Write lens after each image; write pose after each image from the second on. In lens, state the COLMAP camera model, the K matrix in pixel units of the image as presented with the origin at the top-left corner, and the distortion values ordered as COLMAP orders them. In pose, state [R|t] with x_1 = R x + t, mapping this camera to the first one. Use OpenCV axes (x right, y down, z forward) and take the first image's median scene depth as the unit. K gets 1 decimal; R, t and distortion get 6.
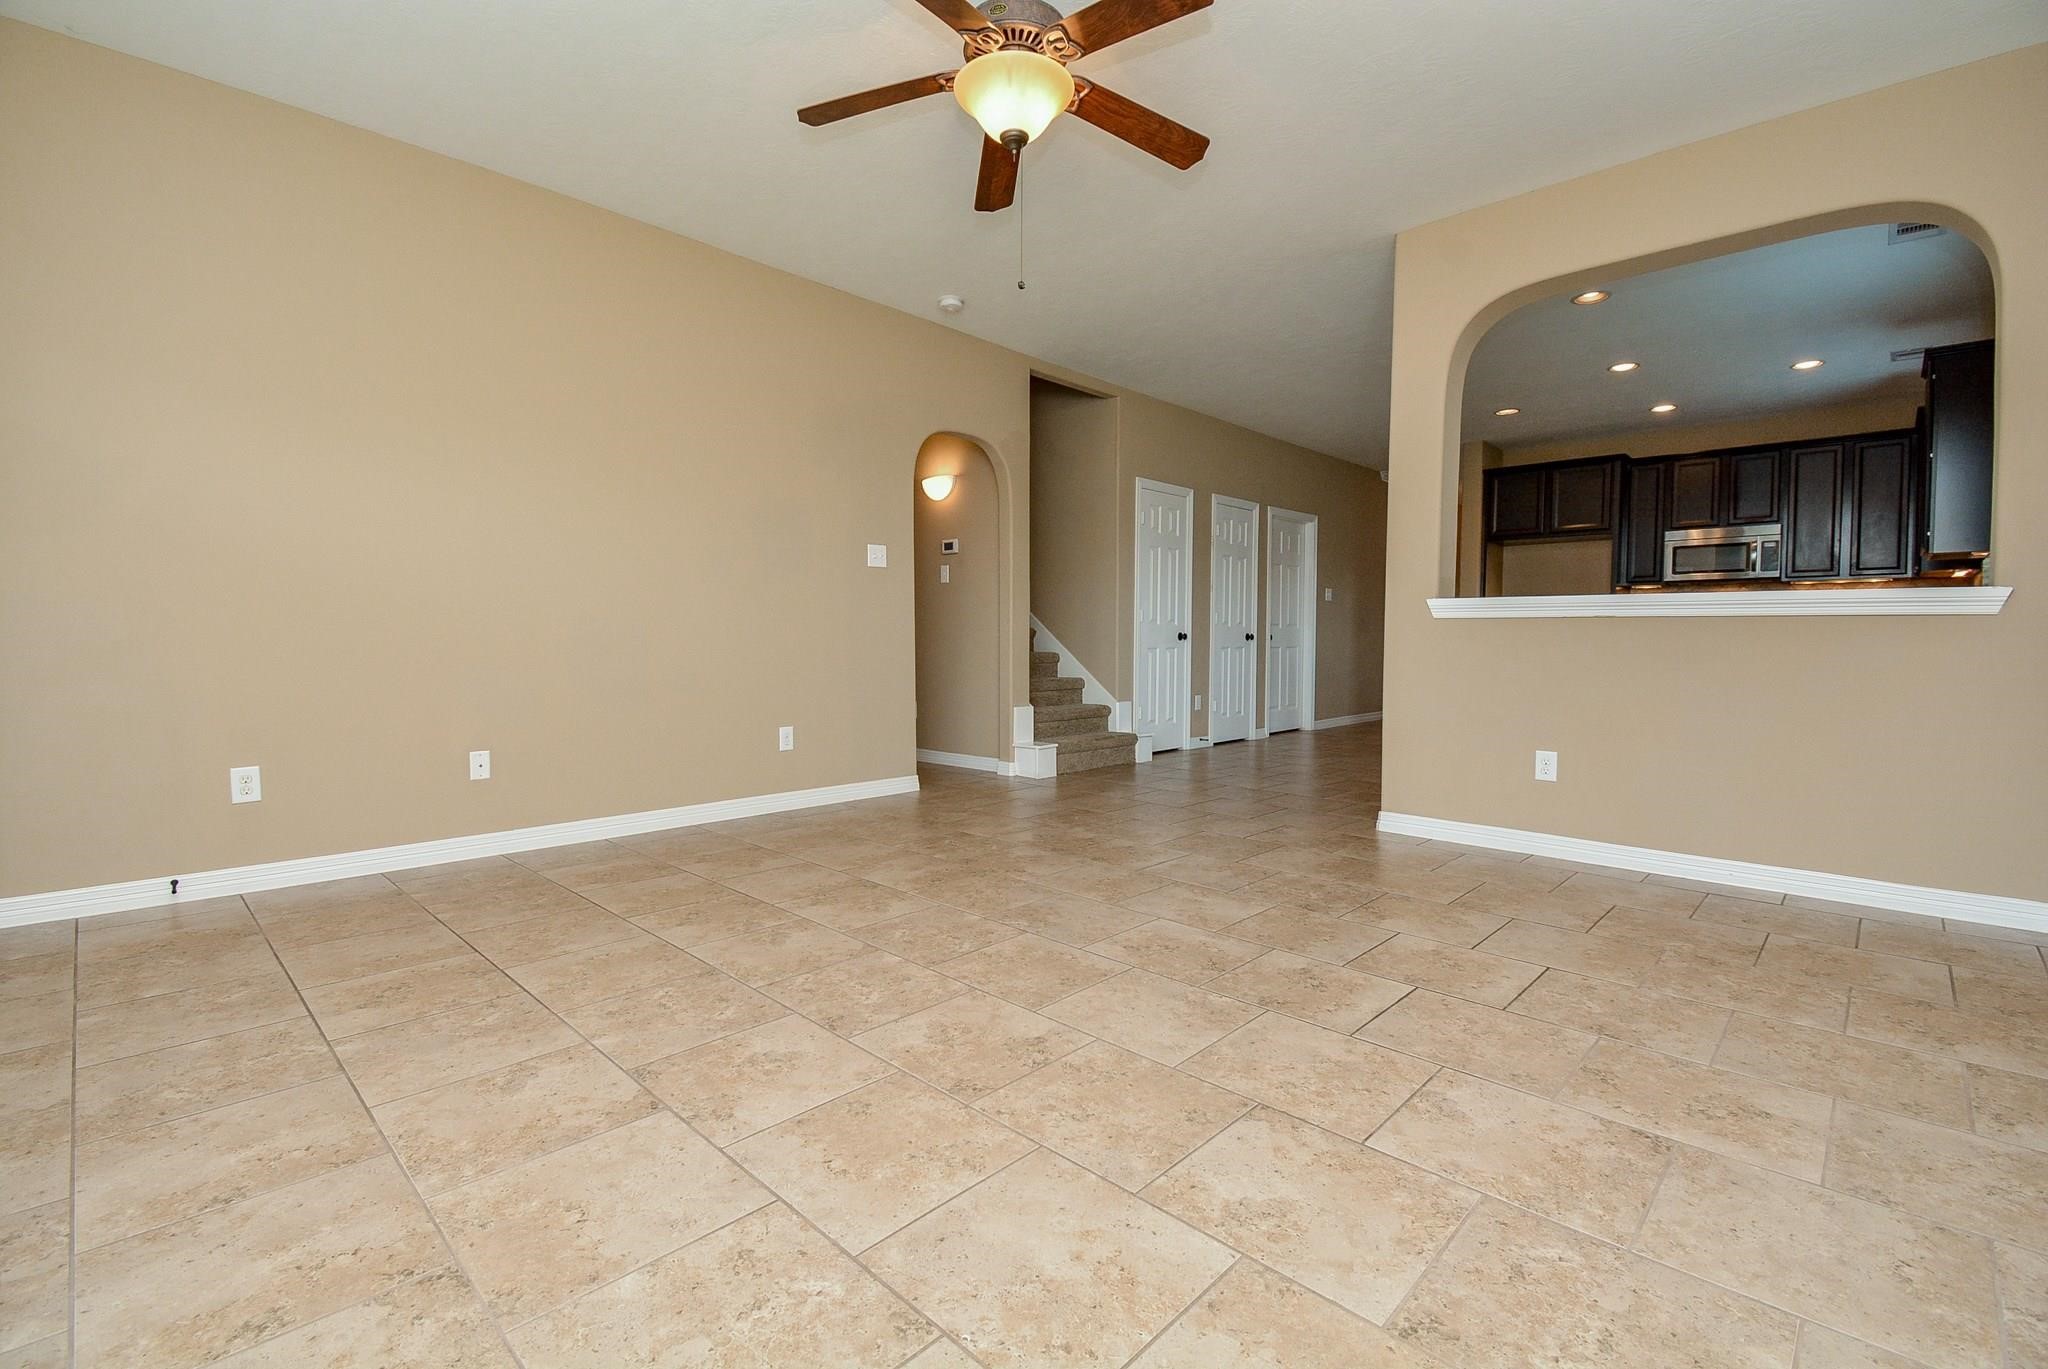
lens RADIAL K [[900.1, 0, 1023.0], [0, 900.1, 675.3], [0, 0, 1]] dist [0.033561, -0.025421]
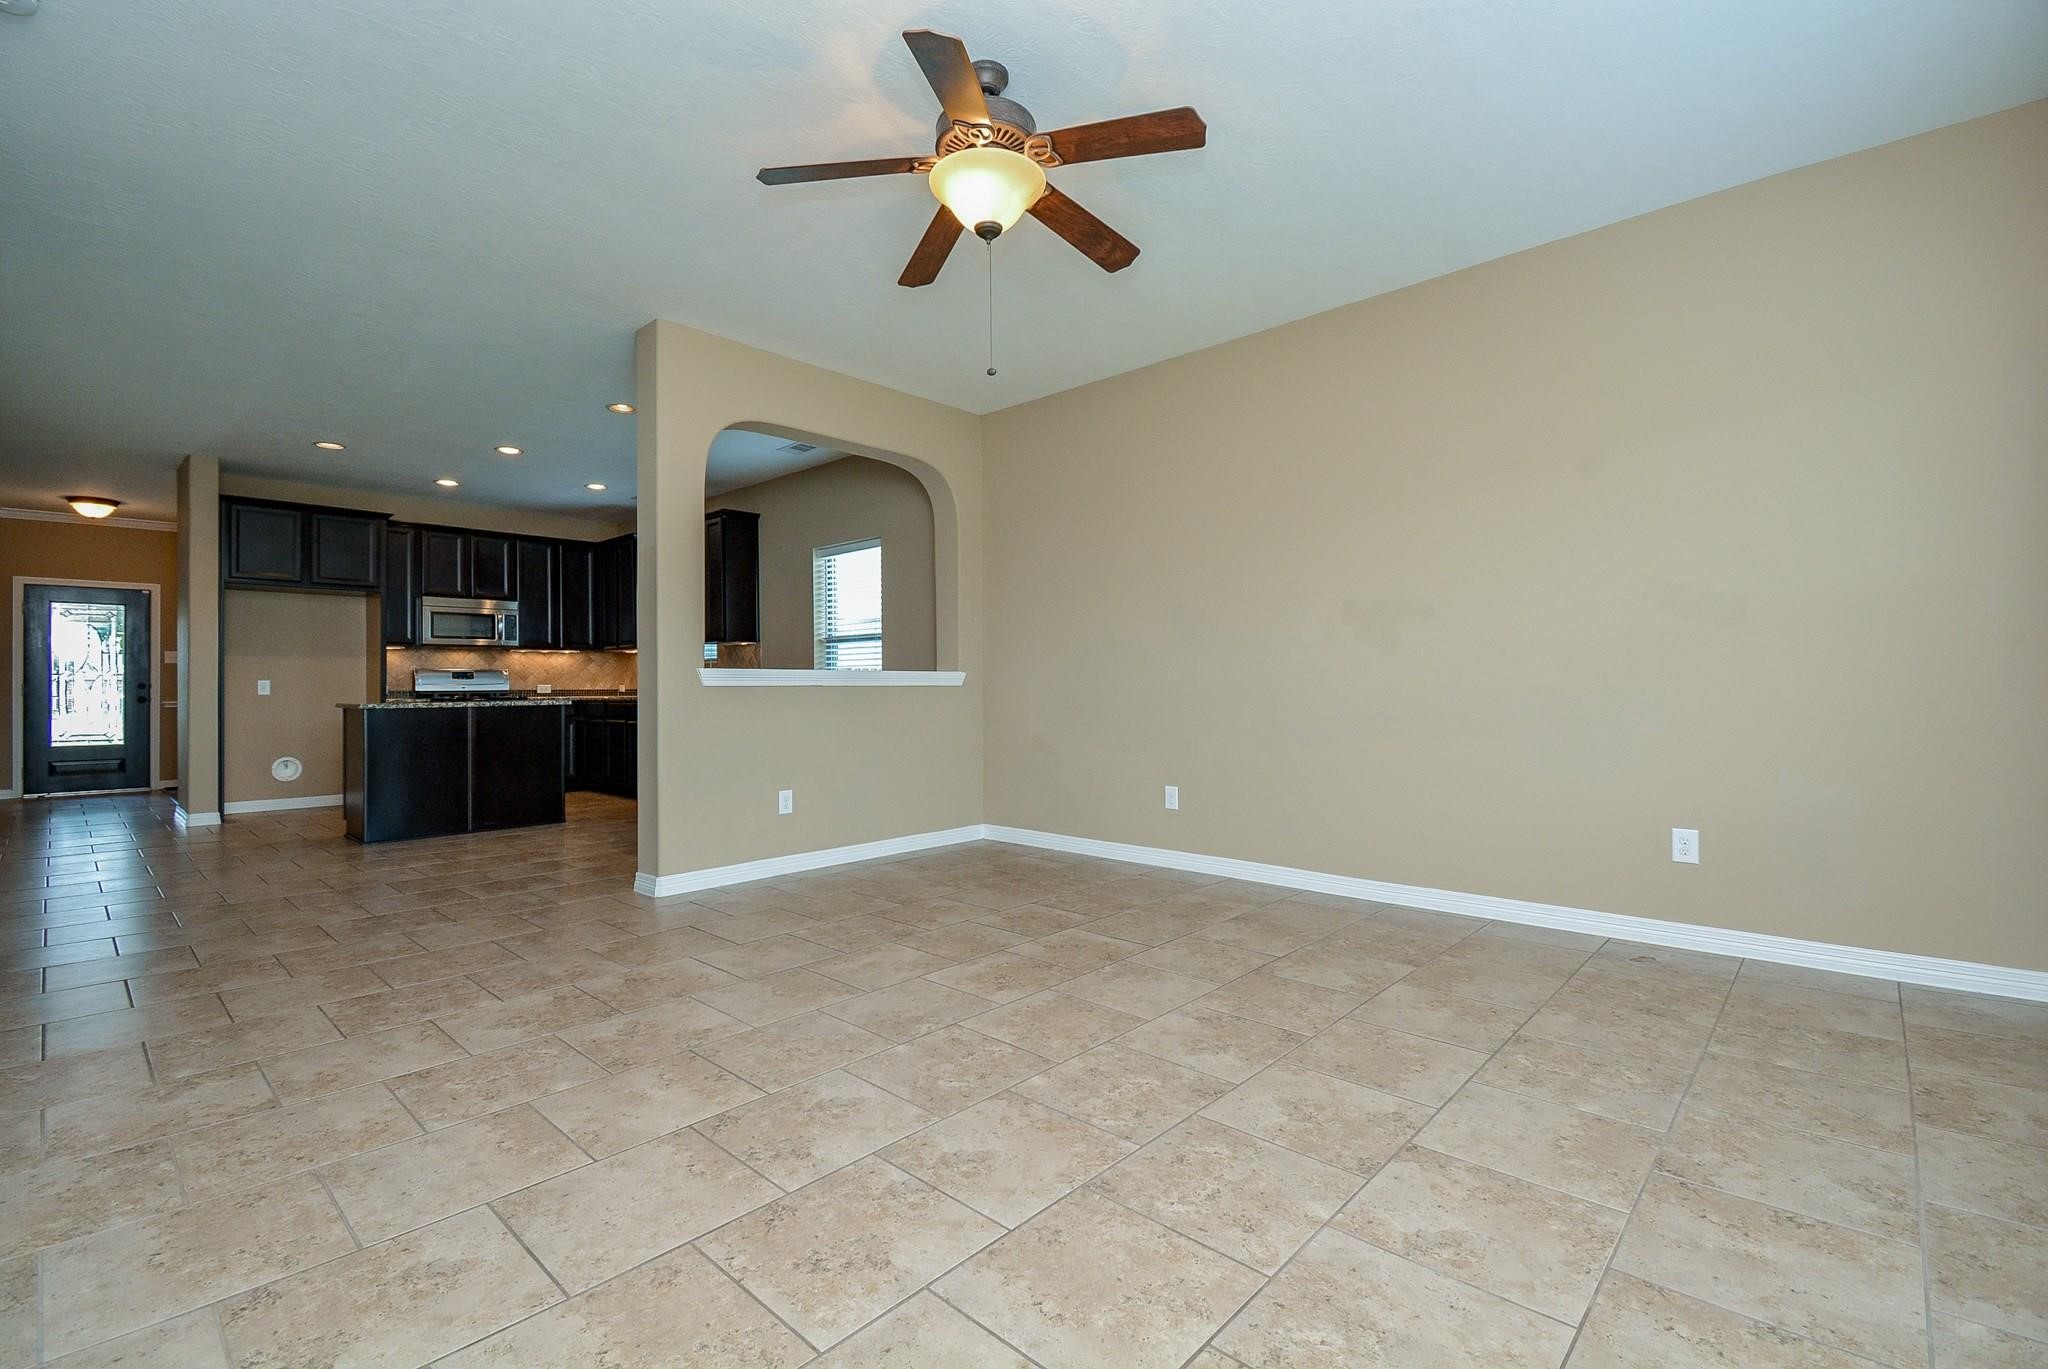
lens RADIAL K [[889.6, 0, 1033.8], [0, 889.6, 677.1], [0, 0, 1]] dist [0.031580, -0.024455]
pose [[-0.023717, 0.005762, 0.999702, -1.031754], [0.050302, 0.998724, -0.004563, -0.079004], [-0.998452, 0.050179, -0.023977, 1.010580]]
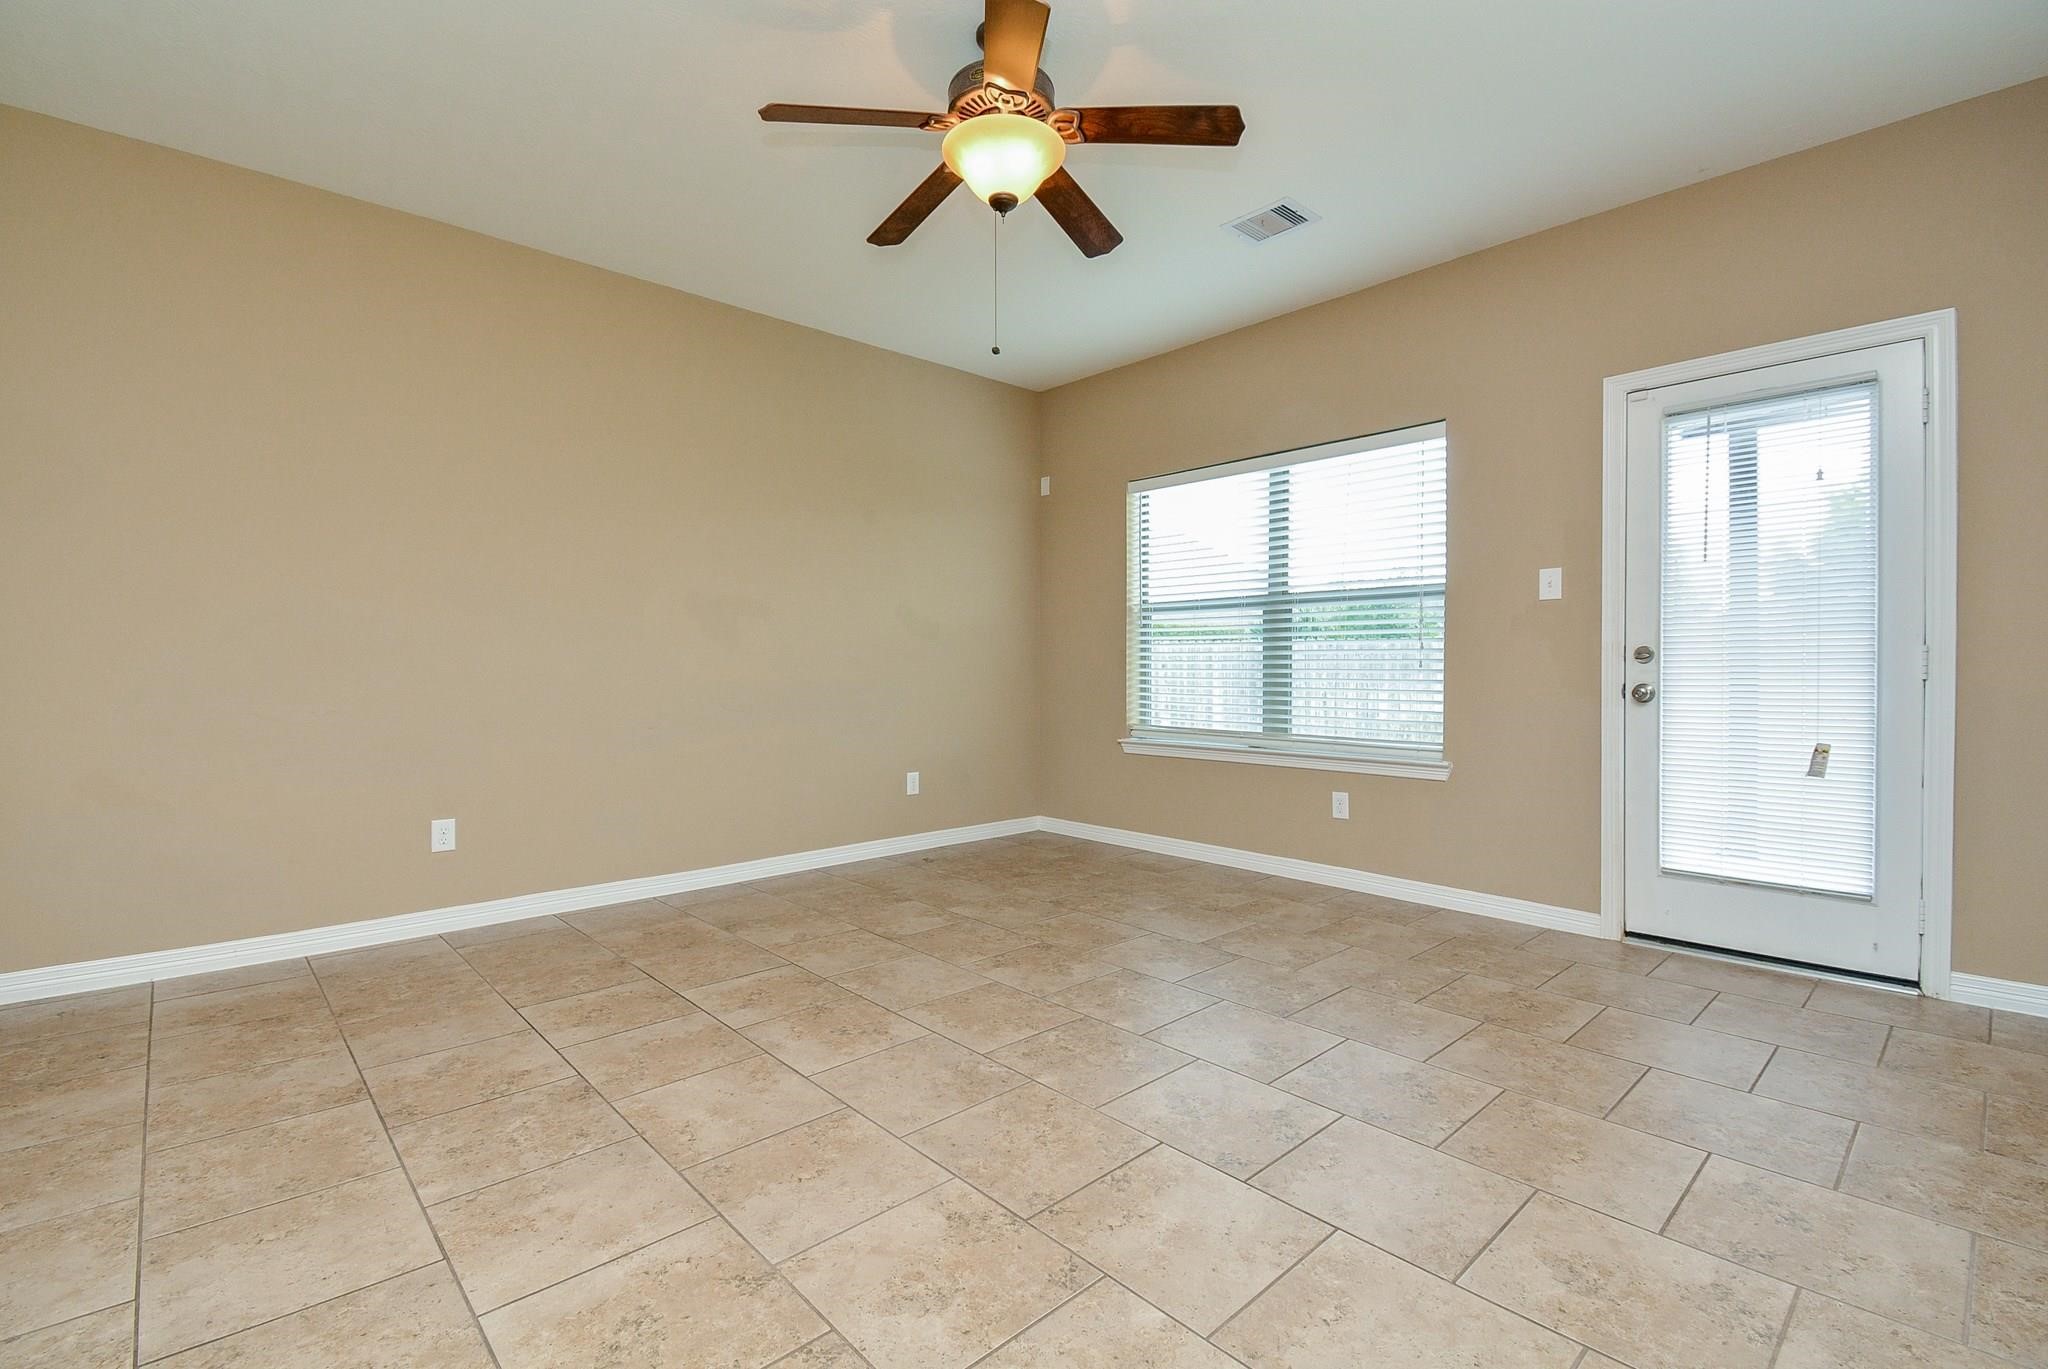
lens RADIAL K [[905.2, 0, 1014.5], [0, 905.2, 673.5], [0, 0, 1]] dist [0.032647, -0.026661]
pose [[-0.997820, -0.003783, 0.065883, -0.089171], [-0.000536, 0.998787, 0.049242, -0.134014], [-0.065989, 0.049100, -0.996612, 2.025788]]
